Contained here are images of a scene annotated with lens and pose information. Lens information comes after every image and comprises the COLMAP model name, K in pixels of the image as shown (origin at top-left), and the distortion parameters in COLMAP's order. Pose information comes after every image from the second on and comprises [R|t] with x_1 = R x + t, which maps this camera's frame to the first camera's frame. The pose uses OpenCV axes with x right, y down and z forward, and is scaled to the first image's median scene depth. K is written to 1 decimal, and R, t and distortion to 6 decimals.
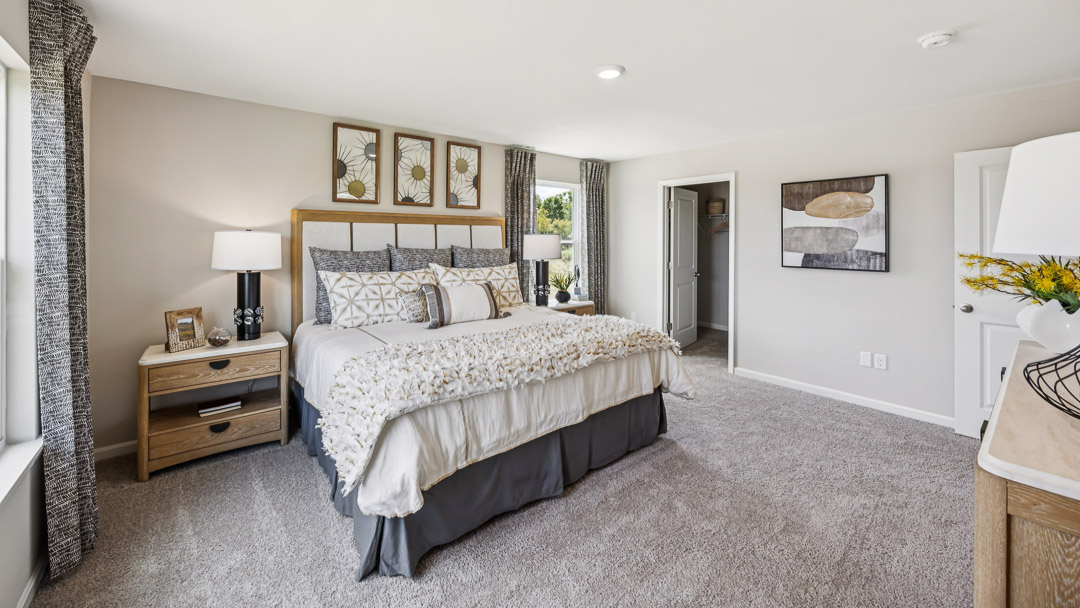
lens RADIAL K [[415.8, 0, 542.8], [0, 415.8, 243.9], [0, 0, 1]] dist [0.000980, 0.000000]
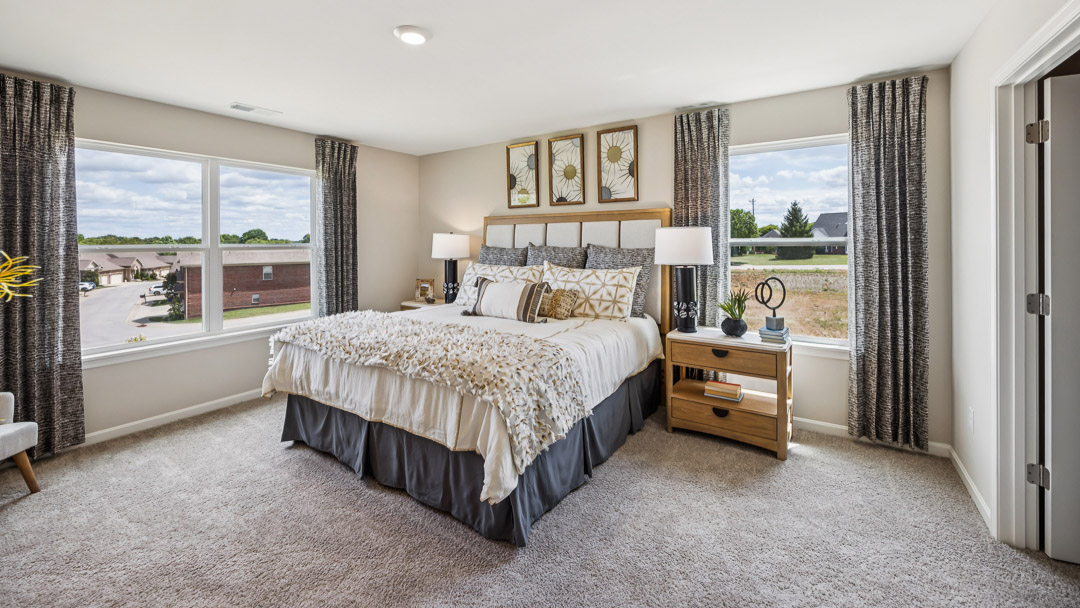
lens RADIAL K [[426.7, 0, 545.5], [0, 426.7, 247.7], [0, 0, 1]] dist [0.000236, -0.000029]
pose [[0.302140, 0.006895, -0.953238, 0.665628], [-0.010344, 0.999939, 0.003954, 0.009420], [0.953207, 0.008666, 0.302193, 0.624844]]
